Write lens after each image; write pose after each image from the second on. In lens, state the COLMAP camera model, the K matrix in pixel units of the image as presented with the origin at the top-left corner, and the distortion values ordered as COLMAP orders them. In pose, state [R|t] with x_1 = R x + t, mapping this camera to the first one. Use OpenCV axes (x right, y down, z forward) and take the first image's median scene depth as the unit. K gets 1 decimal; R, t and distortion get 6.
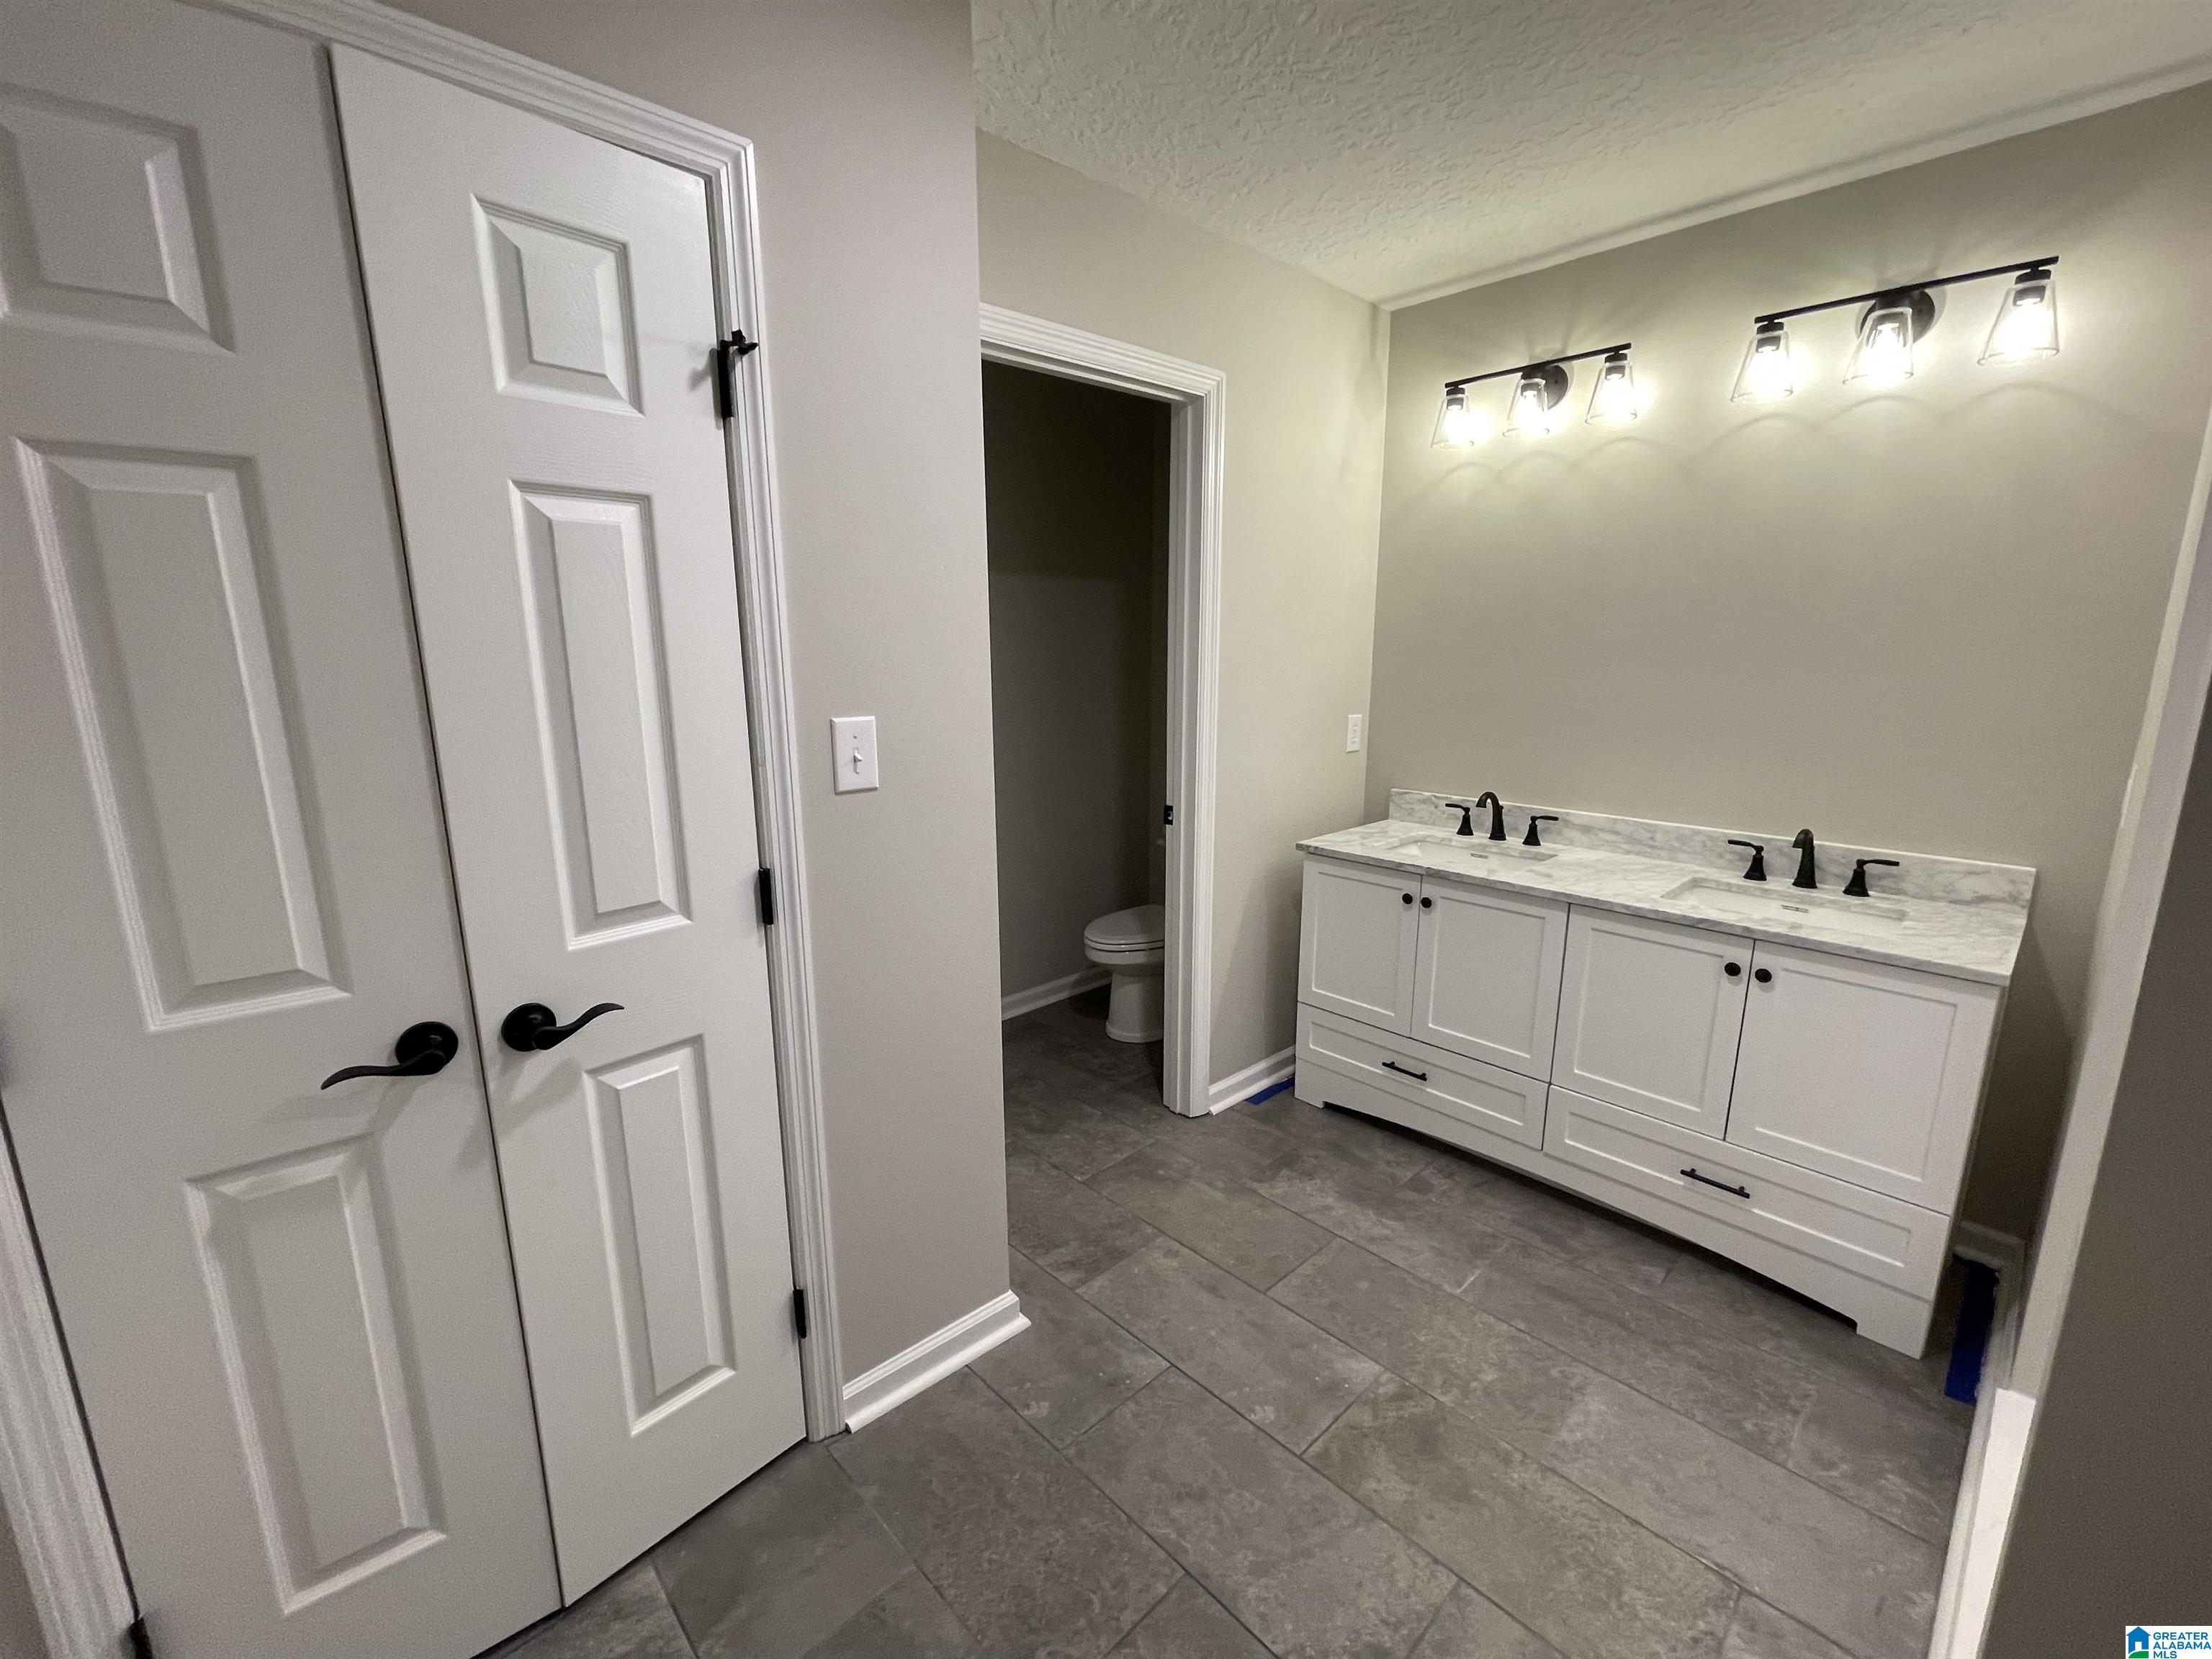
lens RADIAL K [[928.8, 0, 1099.6], [0, 928.8, 831.1], [0, 0, 1]] dist [-0.001508, 0.000073]
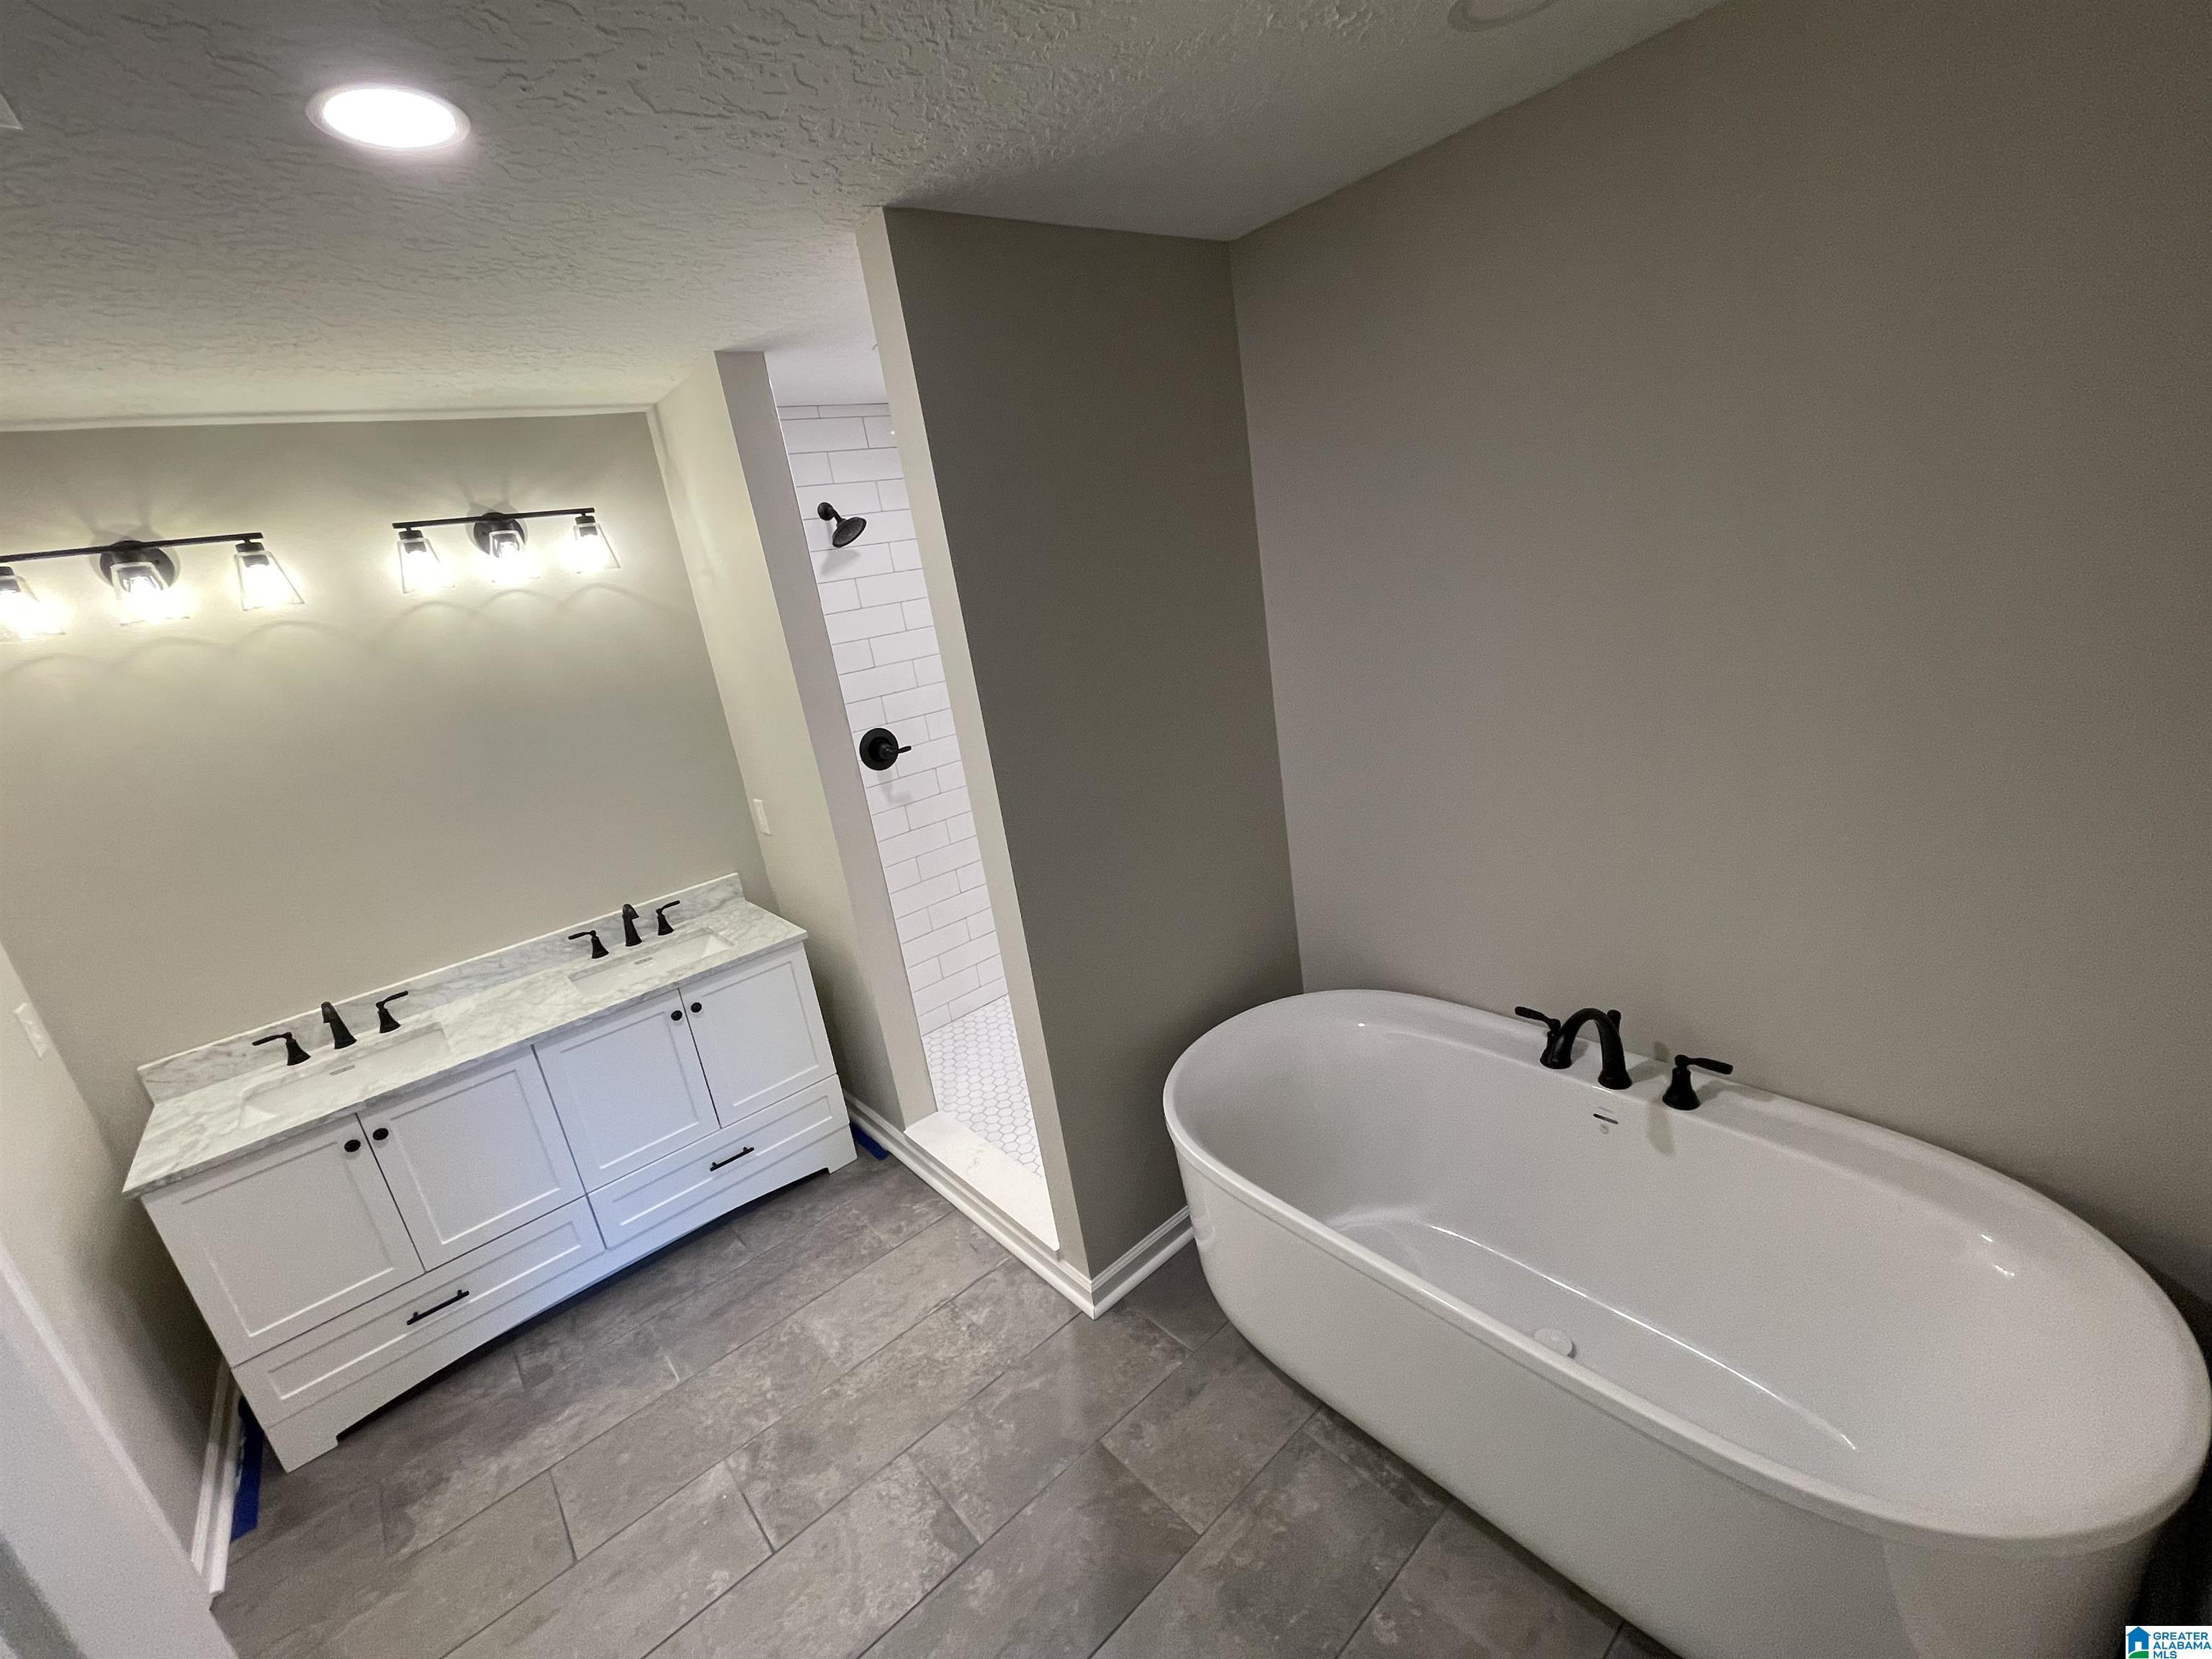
lens RADIAL K [[928.8, 0, 1099.6], [0, 928.8, 831.1], [0, 0, 1]] dist [-0.001508, 0.000073]
pose [[0.048618, -0.289116, 0.956059, -0.455059], [0.346073, 0.902775, 0.255403, -0.206795], [-0.936947, 0.318449, 0.143946, 0.145522]]
